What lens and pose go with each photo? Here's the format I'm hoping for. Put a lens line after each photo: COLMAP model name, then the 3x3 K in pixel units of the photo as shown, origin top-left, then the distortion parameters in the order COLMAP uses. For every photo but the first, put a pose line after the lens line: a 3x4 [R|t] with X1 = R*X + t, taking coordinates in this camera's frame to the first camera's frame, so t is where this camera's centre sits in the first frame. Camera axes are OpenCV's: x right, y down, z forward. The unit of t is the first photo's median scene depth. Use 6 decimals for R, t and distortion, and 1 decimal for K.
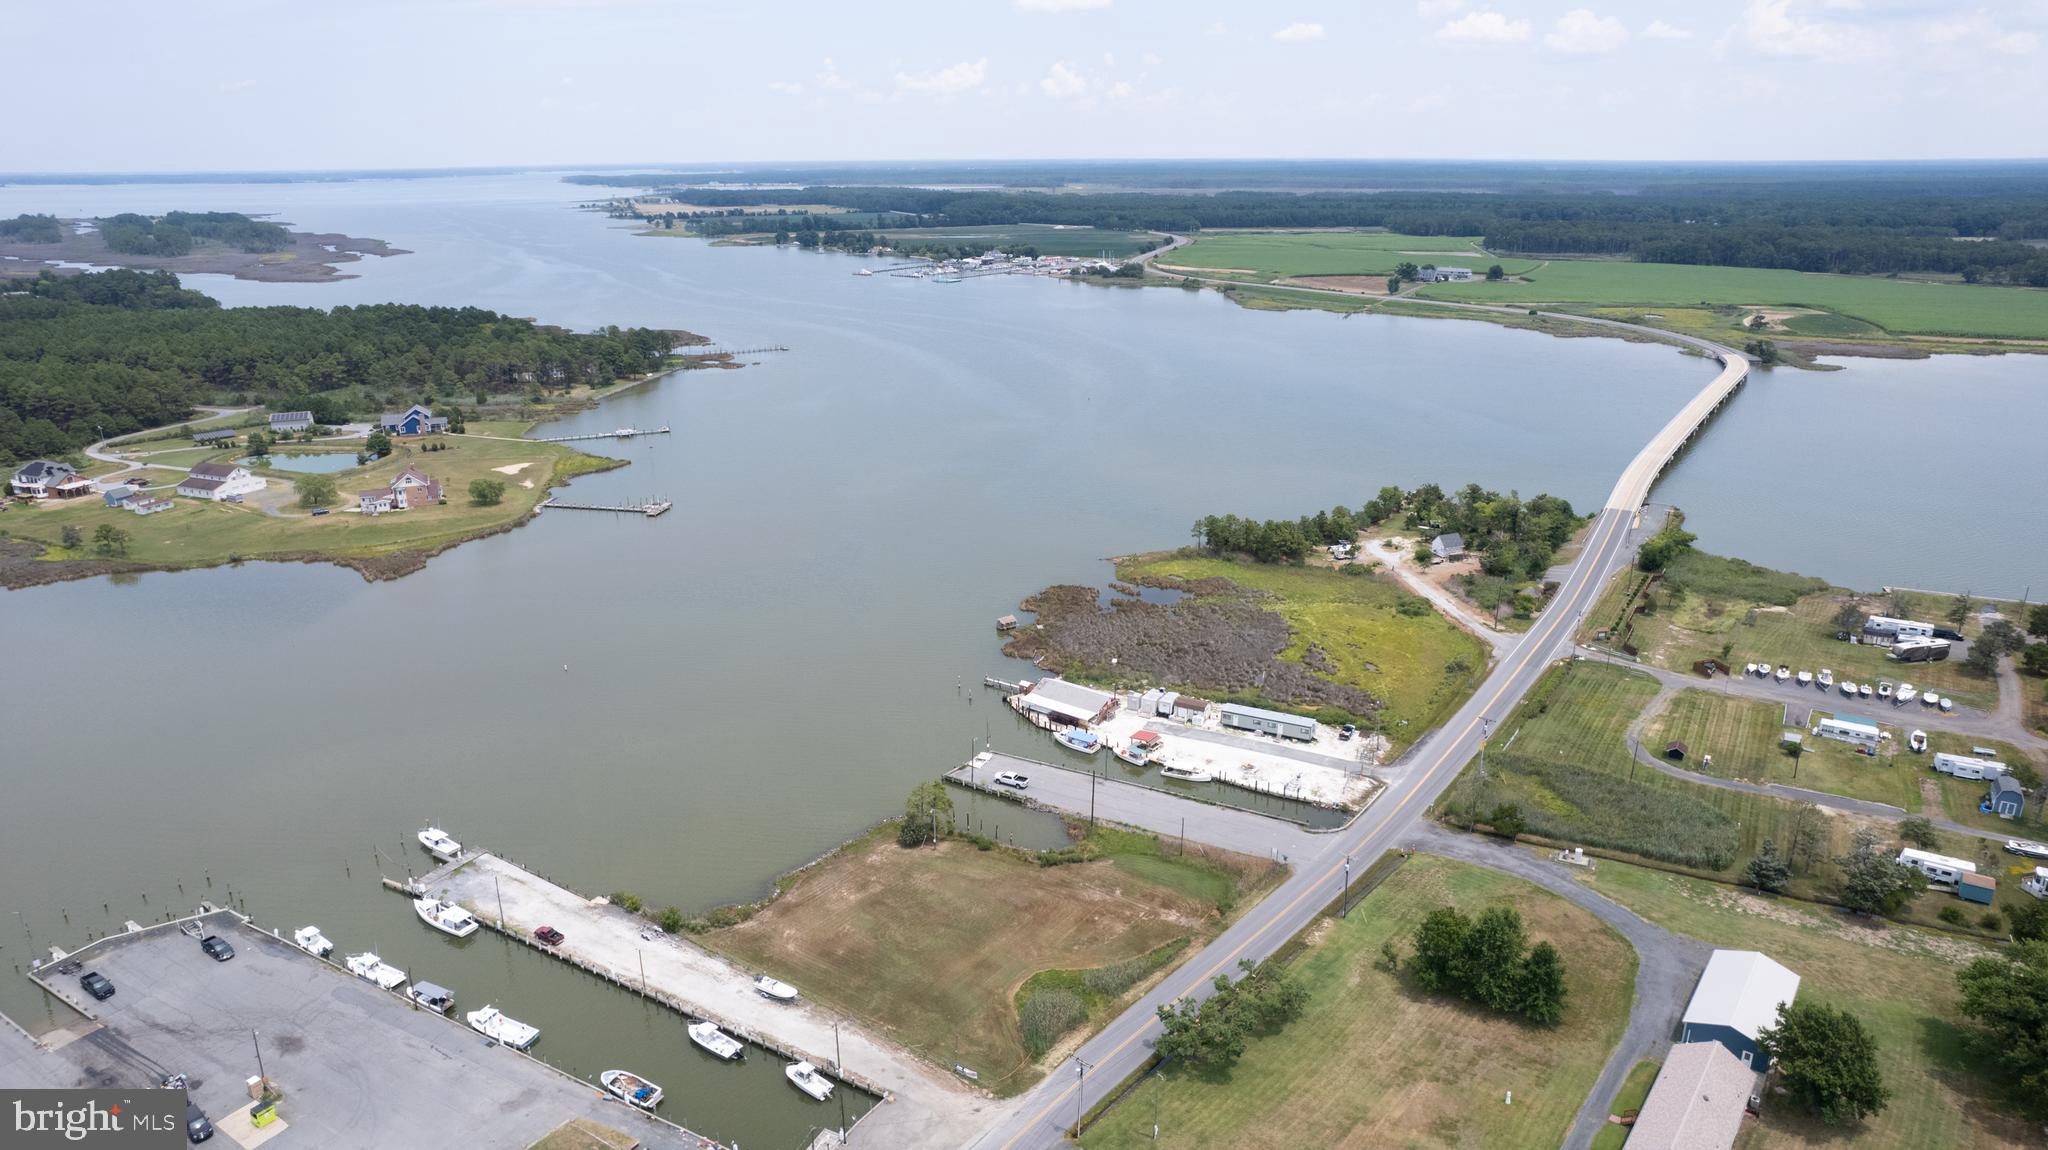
lens RADIAL K [[1312.9, 0, 1015.3], [0, 1312.9, 574.2], [0, 0, 1]] dist [-0.071338, 0.065126]
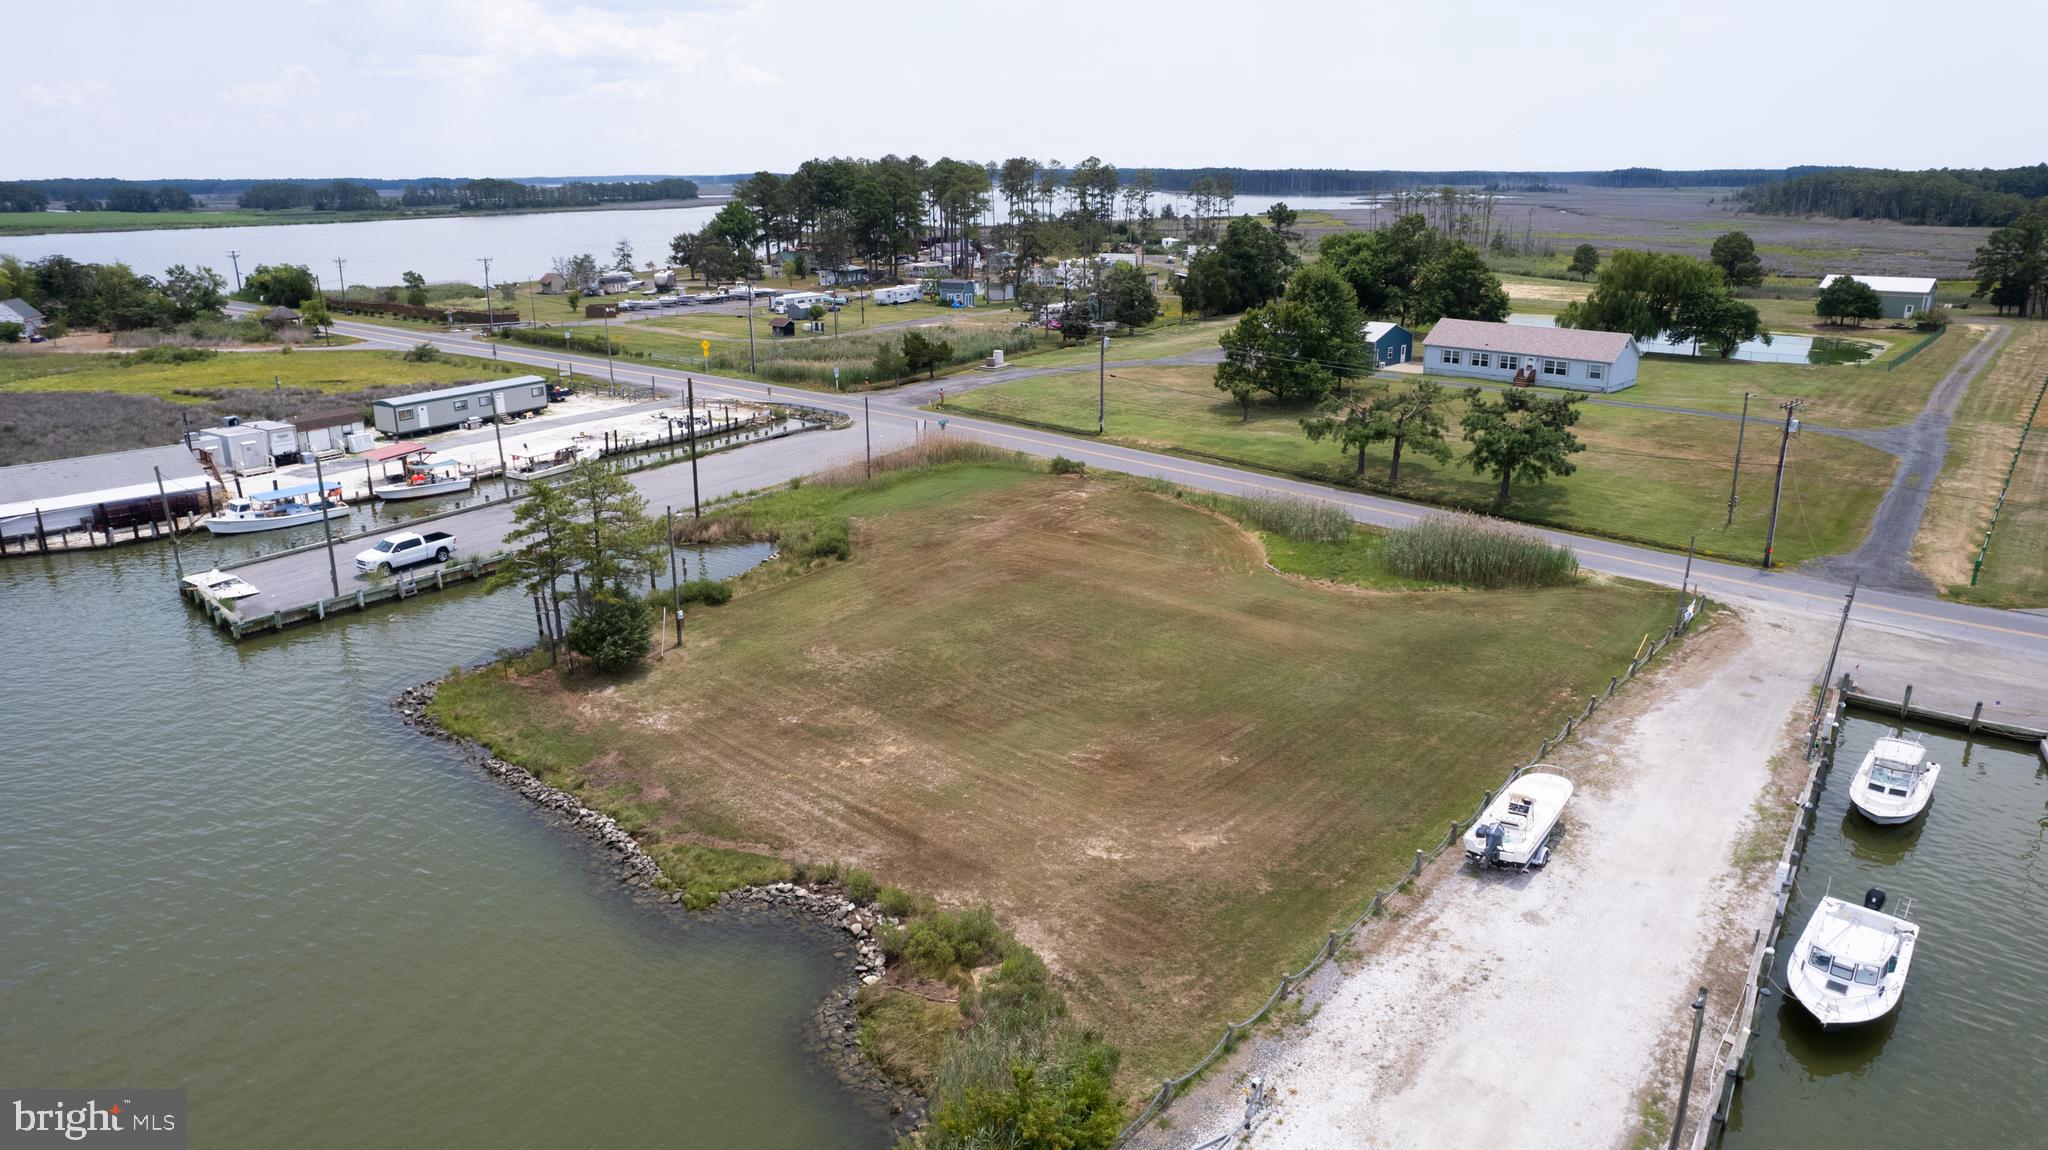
lens RADIAL K [[1312.9, 0, 1015.3], [0, 1312.9, 574.2], [0, 0, 1]] dist [-0.071338, 0.065126]
pose [[0.095580, -0.289256, 0.952468, -0.328220], [0.314463, 0.916622, 0.246814, 0.125186], [-0.944446, 0.275926, 0.178571, 0.770293]]
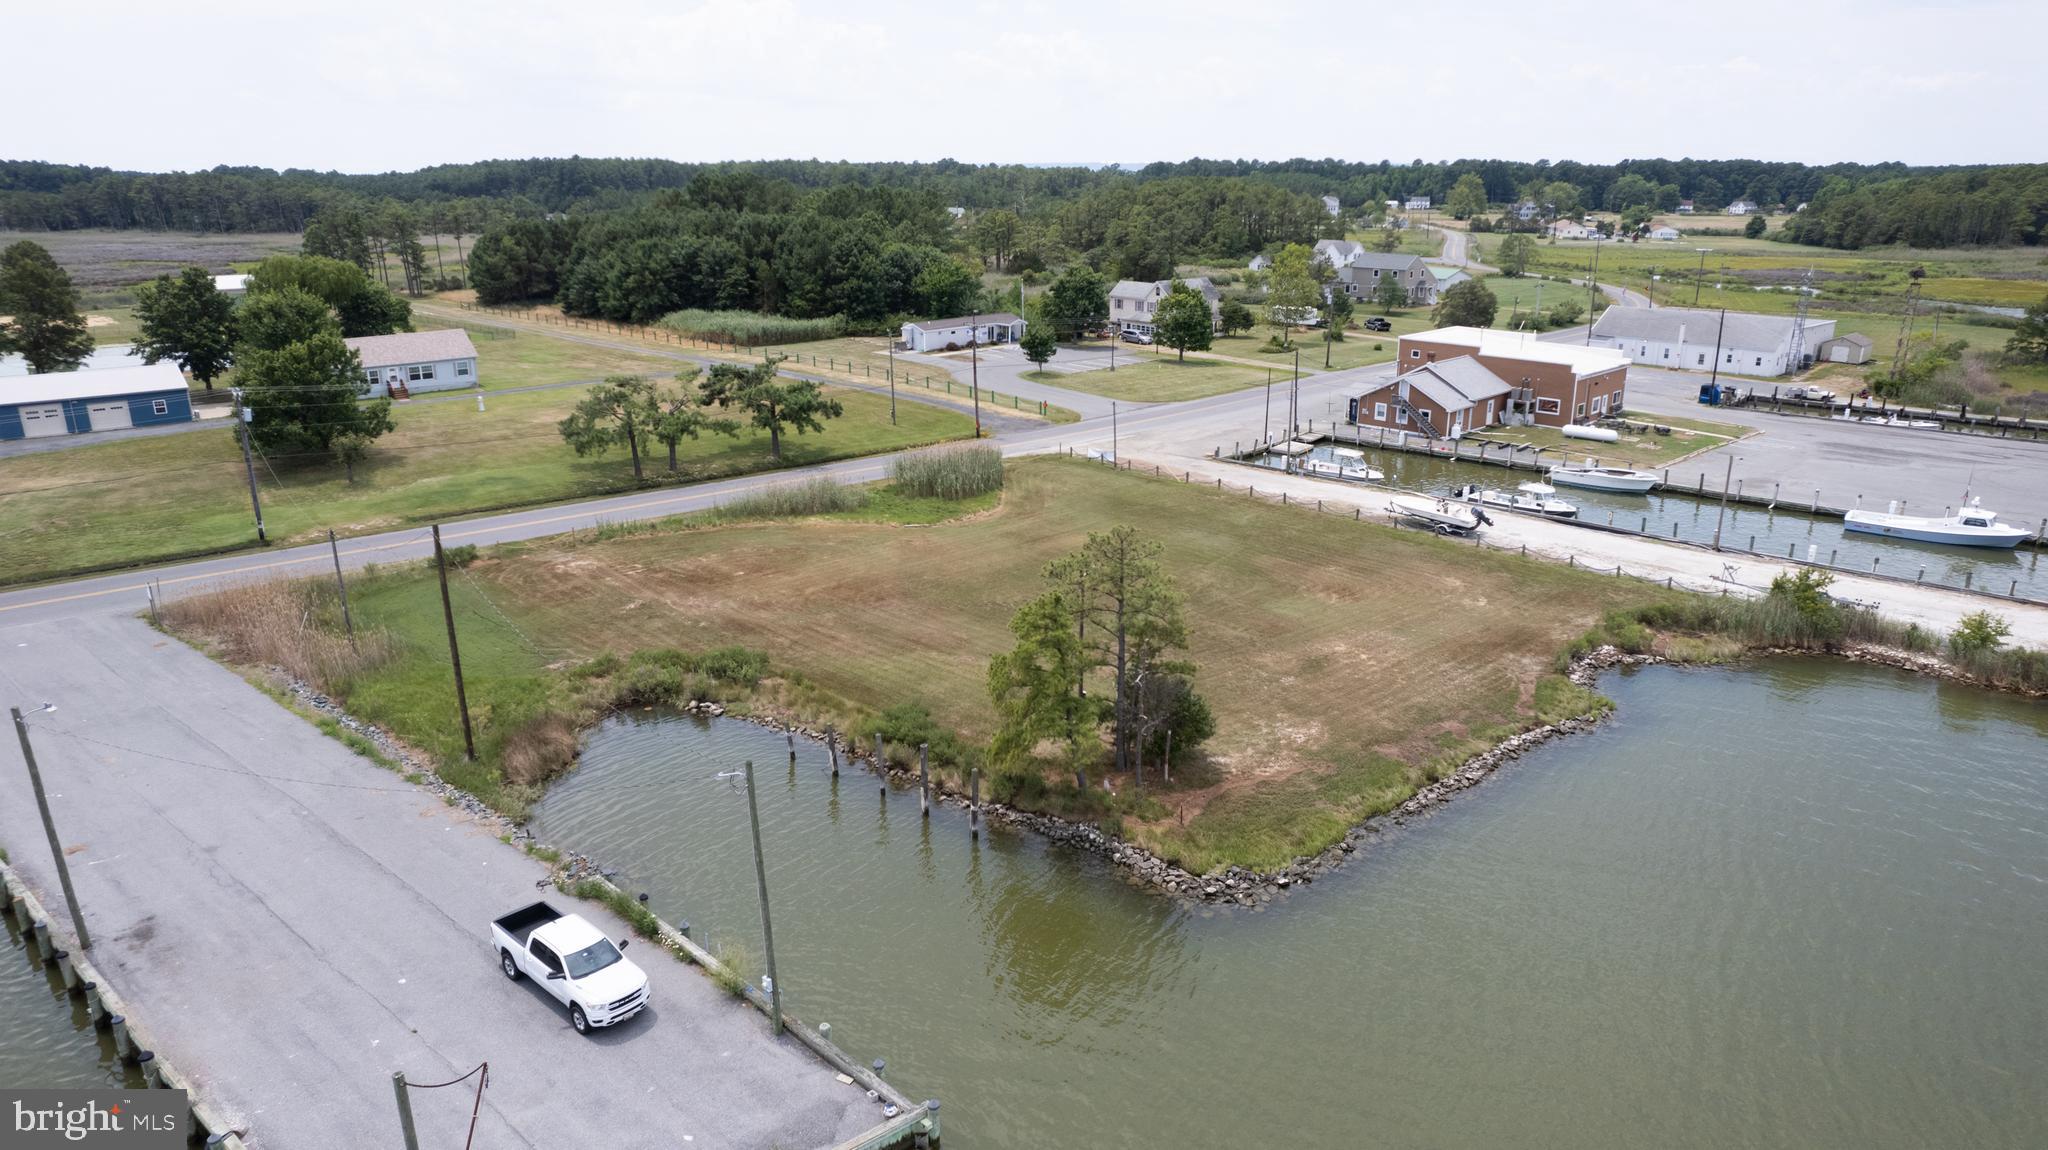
lens RADIAL K [[1312.9, 0, 1015.3], [0, 1312.9, 574.2], [0, 0, 1]] dist [-0.071338, 0.065126]
pose [[-0.978748, -0.053690, 0.197913, -0.090909], [0.070927, 0.816920, 0.572374, 0.020928], [-0.192409, 0.574247, -0.795750, 1.084898]]
